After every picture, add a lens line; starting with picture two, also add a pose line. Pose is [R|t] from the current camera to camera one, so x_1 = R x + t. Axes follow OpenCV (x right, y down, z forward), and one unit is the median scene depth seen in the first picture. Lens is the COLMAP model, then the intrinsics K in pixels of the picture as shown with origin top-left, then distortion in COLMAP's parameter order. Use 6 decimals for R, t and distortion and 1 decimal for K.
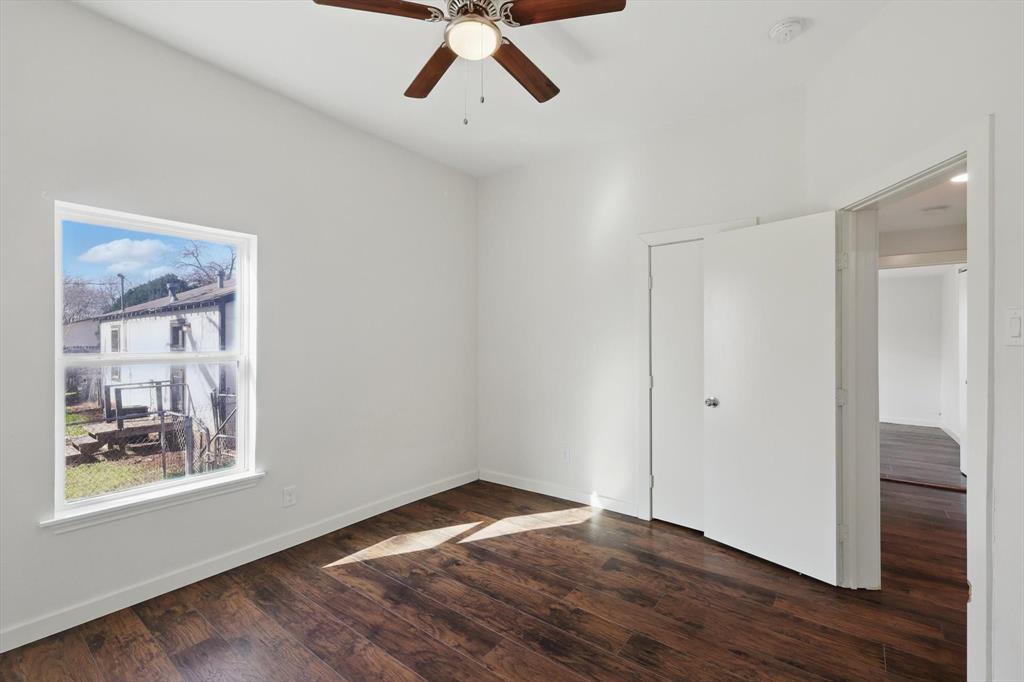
lens RADIAL K [[452.5, 0, 511.4], [0, 452.5, 336.5], [0, 0, 1]] dist [0.004328, 0.000321]
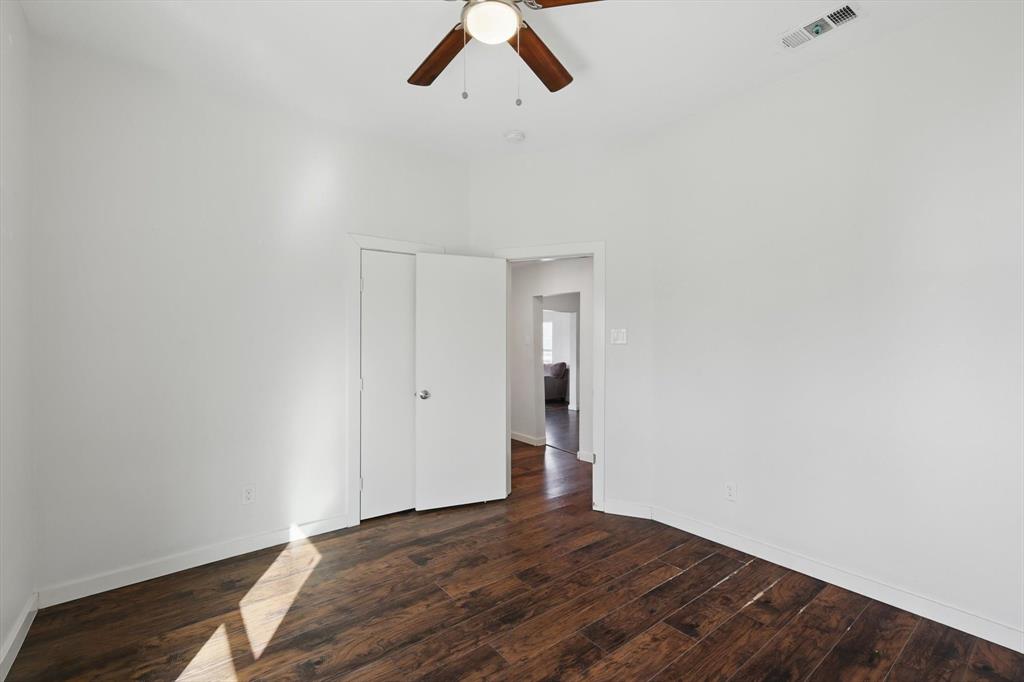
lens RADIAL K [[457.5, 0, 514.0], [0, 457.5, 347.6], [0, 0, 1]] dist [0.005917, 0.000328]
pose [[0.238118, -0.015933, 0.971106, -0.714517], [-0.000012, 0.999865, 0.016408, 0.001428], [-0.971236, -0.003919, 0.238085, 0.524903]]
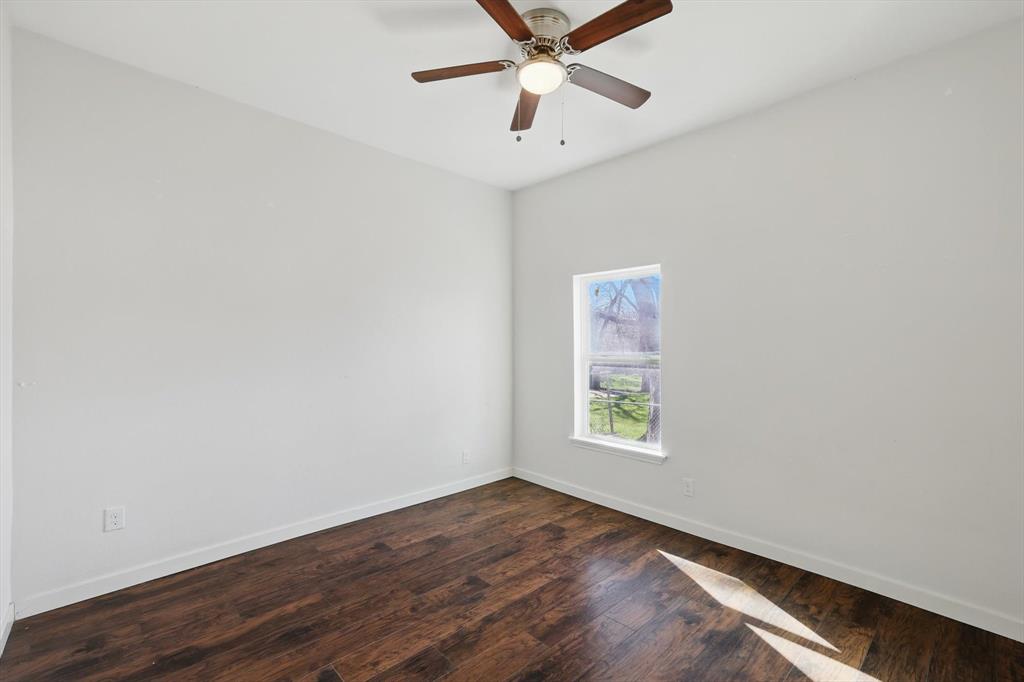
lens RADIAL K [[457.5, 0, 514.0], [0, 457.5, 347.6], [0, 0, 1]] dist [0.005917, 0.000328]
pose [[-0.159226, 0.010665, -0.987184, 0.729486], [-0.002496, 0.999934, 0.011205, -0.002908], [0.987239, 0.004249, -0.159189, 0.799491]]
